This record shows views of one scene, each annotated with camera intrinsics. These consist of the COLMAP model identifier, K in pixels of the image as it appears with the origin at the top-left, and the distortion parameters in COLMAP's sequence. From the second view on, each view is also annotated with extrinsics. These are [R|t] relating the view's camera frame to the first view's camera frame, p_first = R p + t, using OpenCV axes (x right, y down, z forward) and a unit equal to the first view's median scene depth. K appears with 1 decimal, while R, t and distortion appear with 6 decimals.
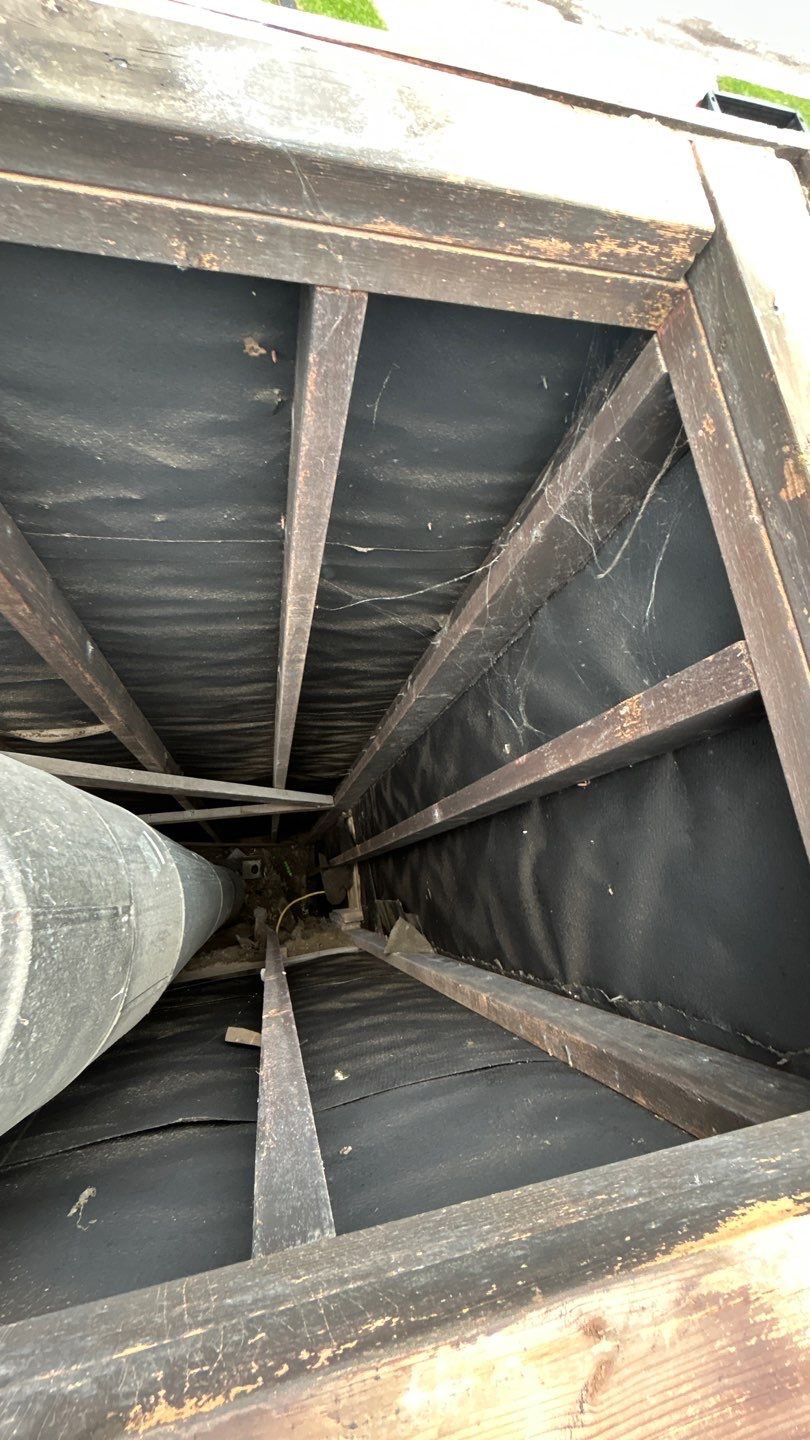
lens RADIAL K [[586.4, 0, 409.5], [0, 586.4, 721.8], [0, 0, 1]] dist [0.000222, 0.000143]
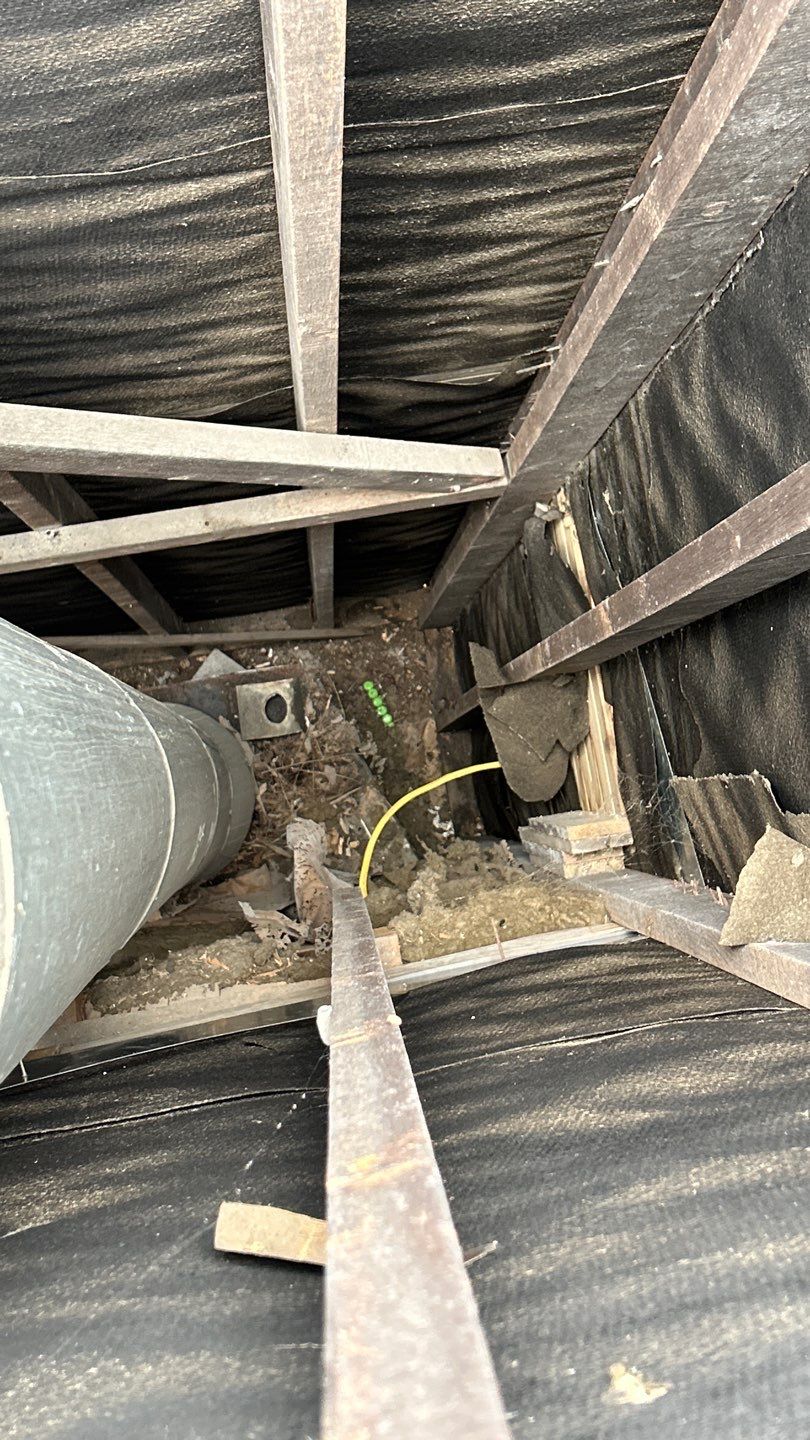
lens RADIAL K [[1812.0, 0, 405.0], [0, 1812.0, 720.0], [0, 0, 1]] dist [0.205542, -0.035566]
pose [[0.981443, -0.052952, -0.184298, -0.021156], [0.097408, 0.965547, 0.241310, 0.042241], [0.165171, -0.254784, 0.952787, 0.110742]]
